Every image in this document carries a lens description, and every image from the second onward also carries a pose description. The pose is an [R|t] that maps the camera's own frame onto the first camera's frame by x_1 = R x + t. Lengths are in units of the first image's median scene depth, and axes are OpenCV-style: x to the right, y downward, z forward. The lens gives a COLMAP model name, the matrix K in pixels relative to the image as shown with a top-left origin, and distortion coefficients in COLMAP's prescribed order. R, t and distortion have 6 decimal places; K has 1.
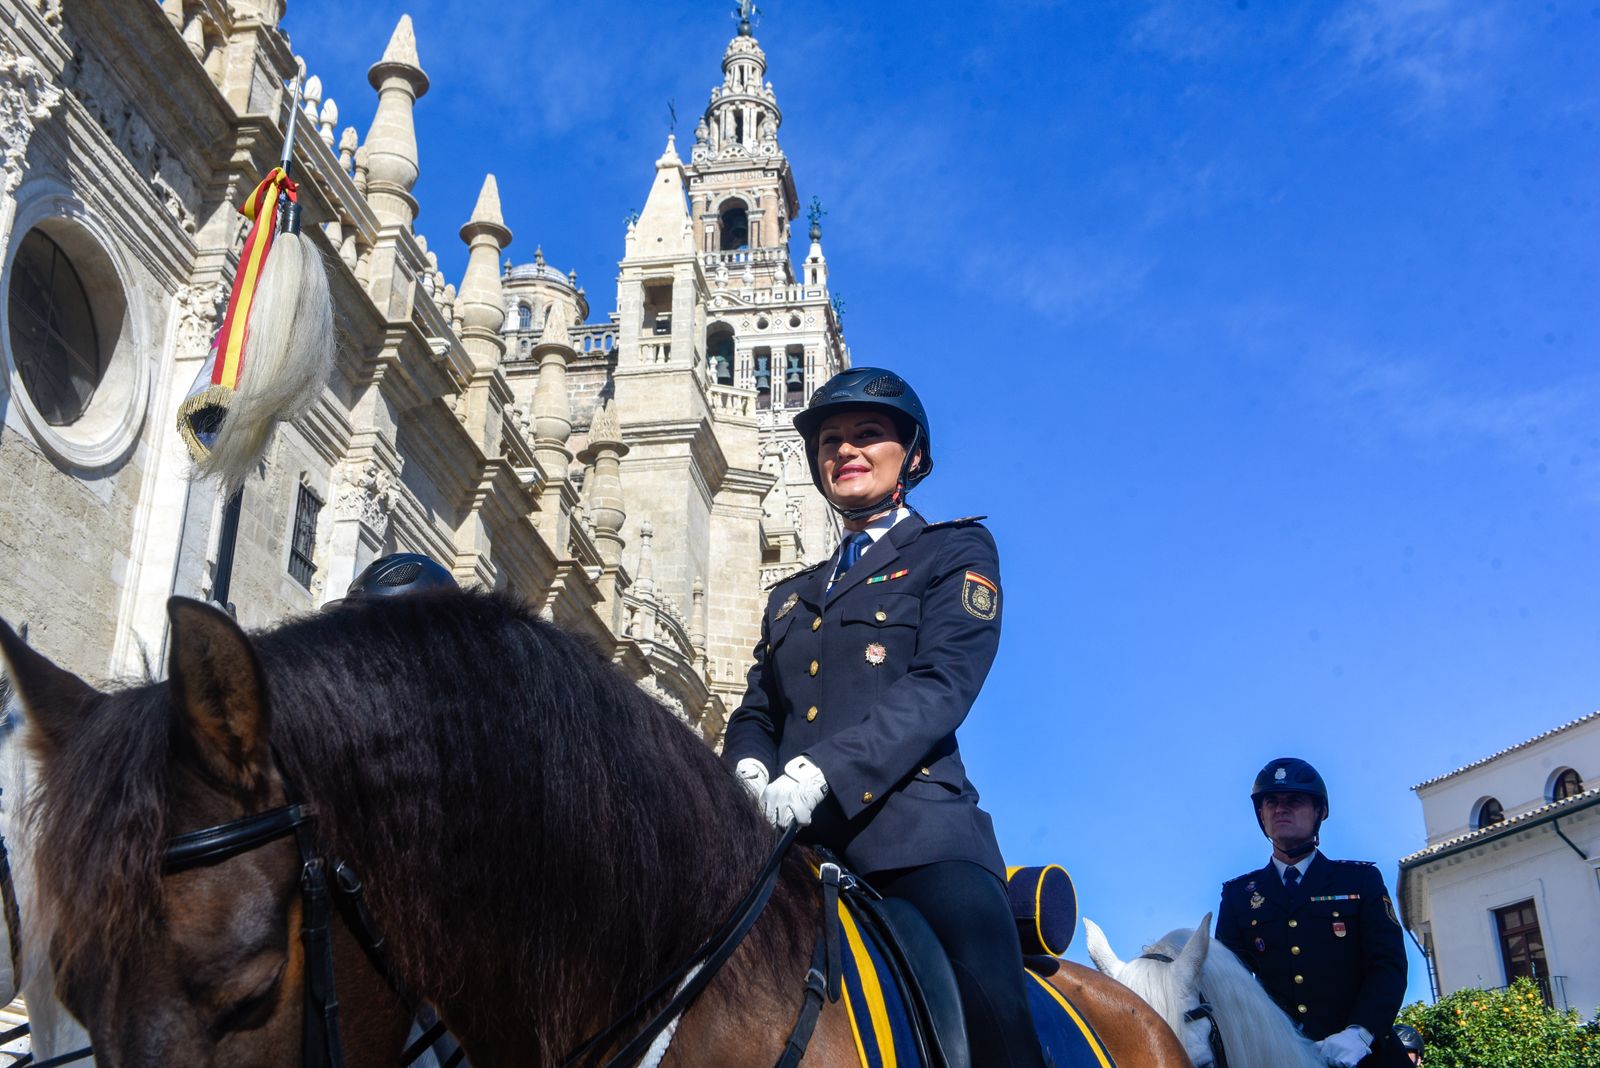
lens RADIAL K [[1720.8, 0, 800.0], [0, 1720.8, 534.0], [0, 0, 1]] dist [0.056446, 0.012232]
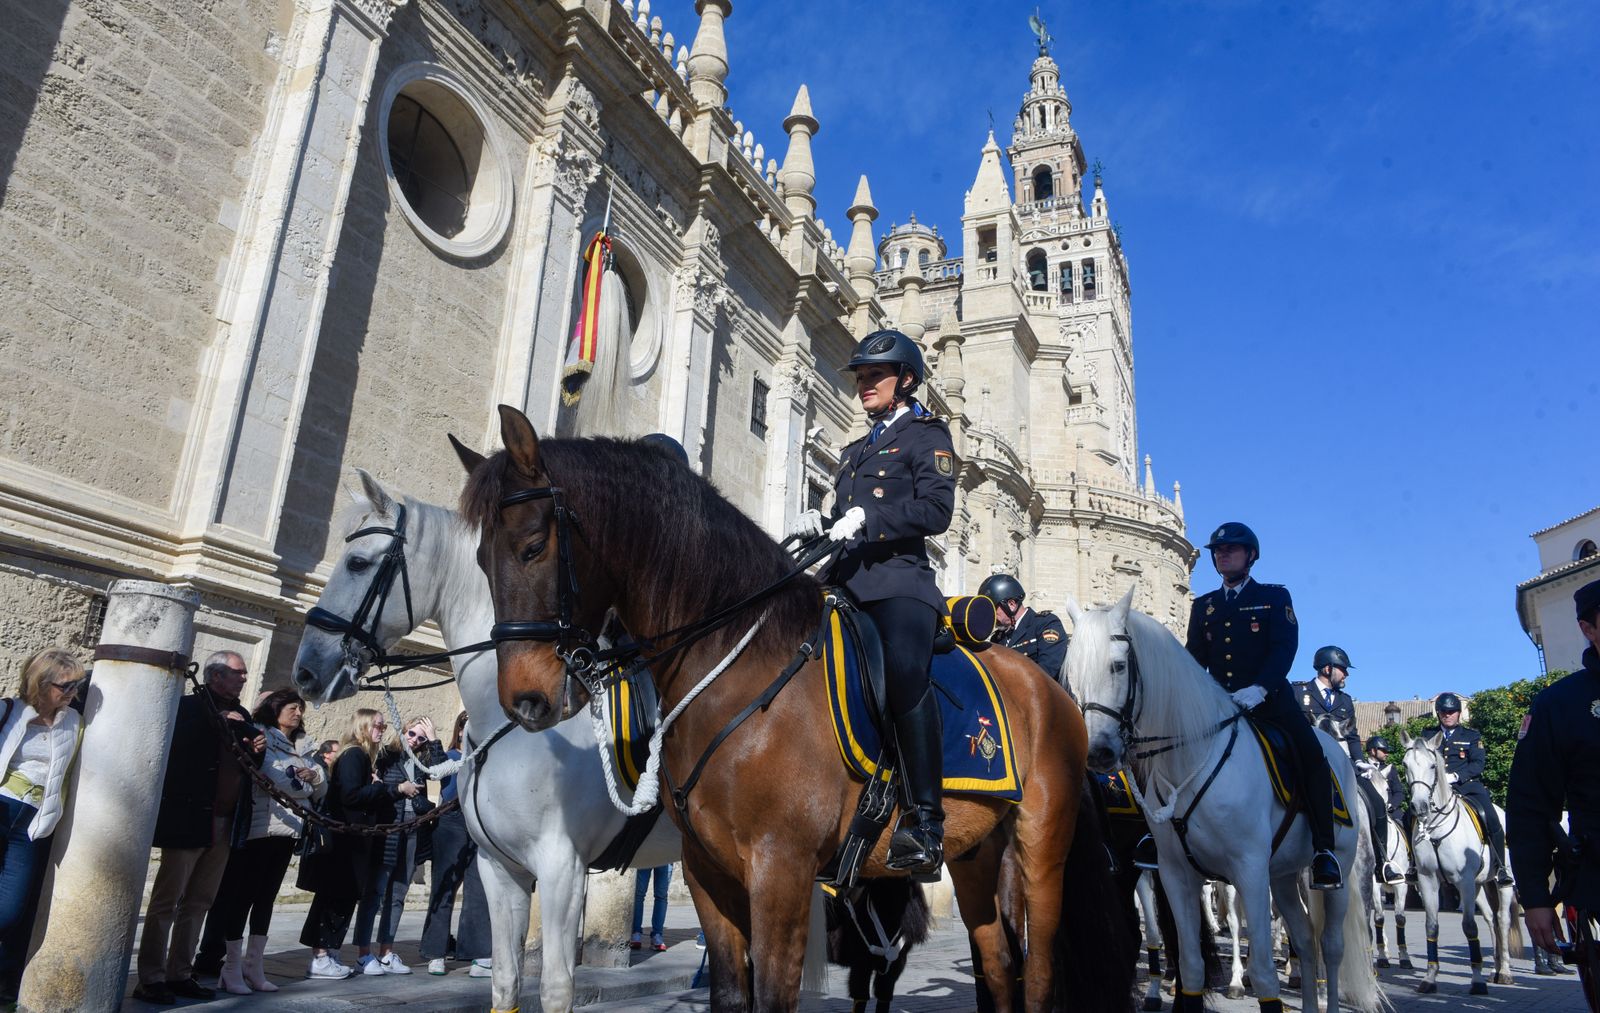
lens RADIAL K [[1104.9, 0, 802.4], [0, 1104.9, 480.1], [0, 0, 1]] dist [-0.044175, -0.001015]
pose [[0.960167, -0.044319, -0.275889, 0.032963], [0.066117, 0.995339, 0.070212, -0.001805], [0.271491, -0.085656, 0.958622, -0.017228]]
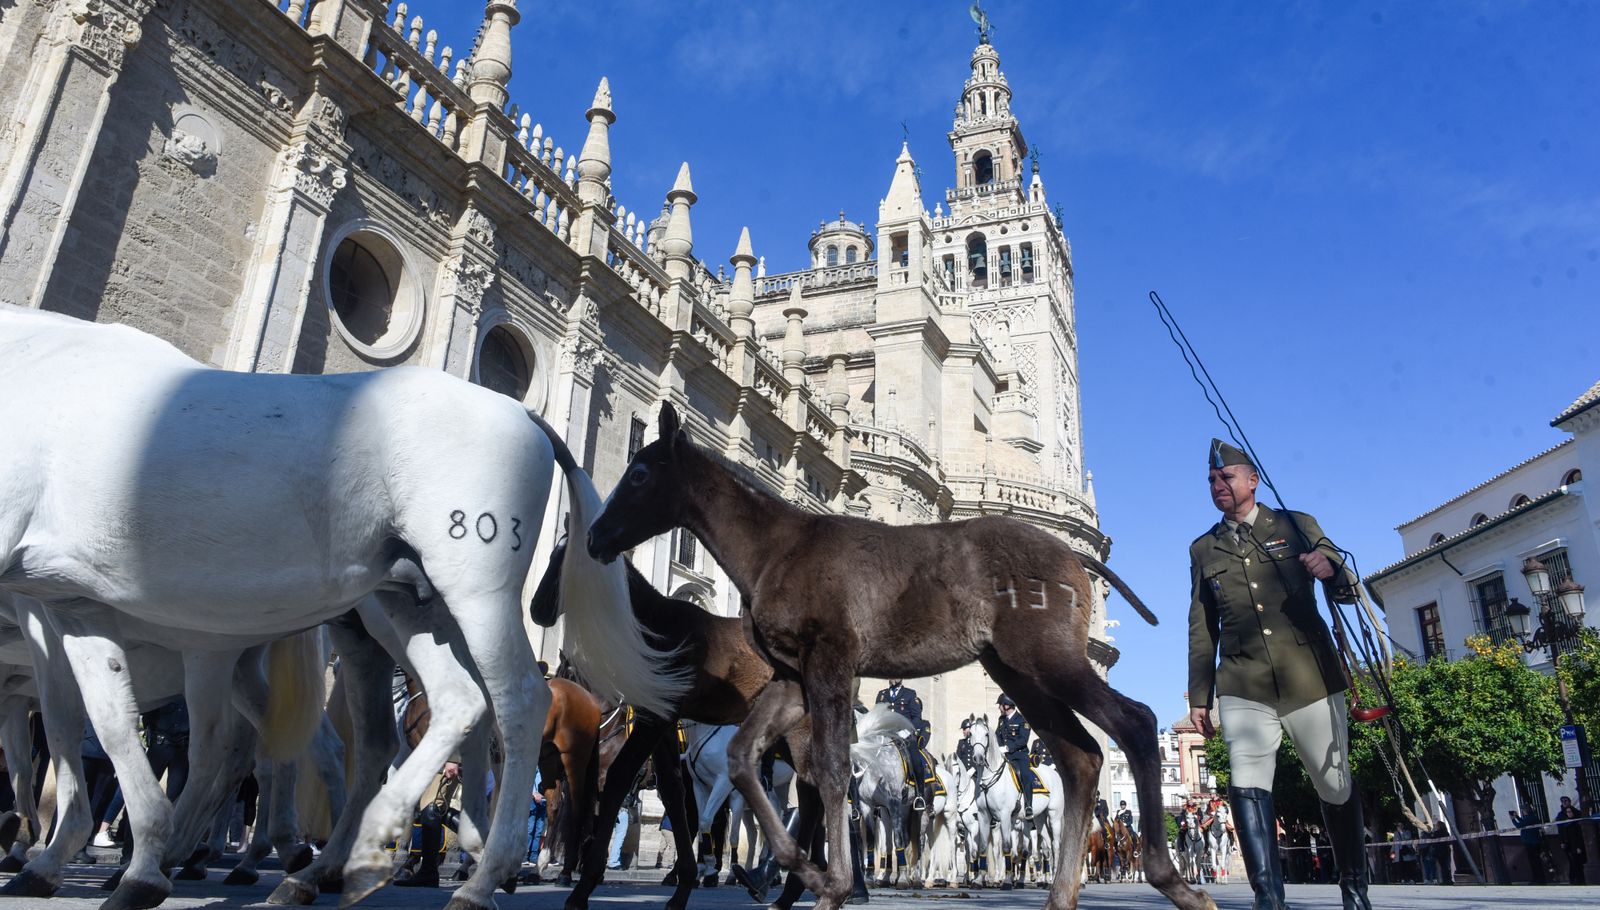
lens RADIAL K [[1212.9, 0, 799.8], [0, 1212.9, 329.6], [0, 0, 1]] dist [-0.044088, -0.000932]
pose [[0.961215, -0.070589, -0.266615, 0.200074], [0.068796, 0.997501, -0.016071, -0.066947], [0.267084, -0.002894, 0.963669, -0.223136]]
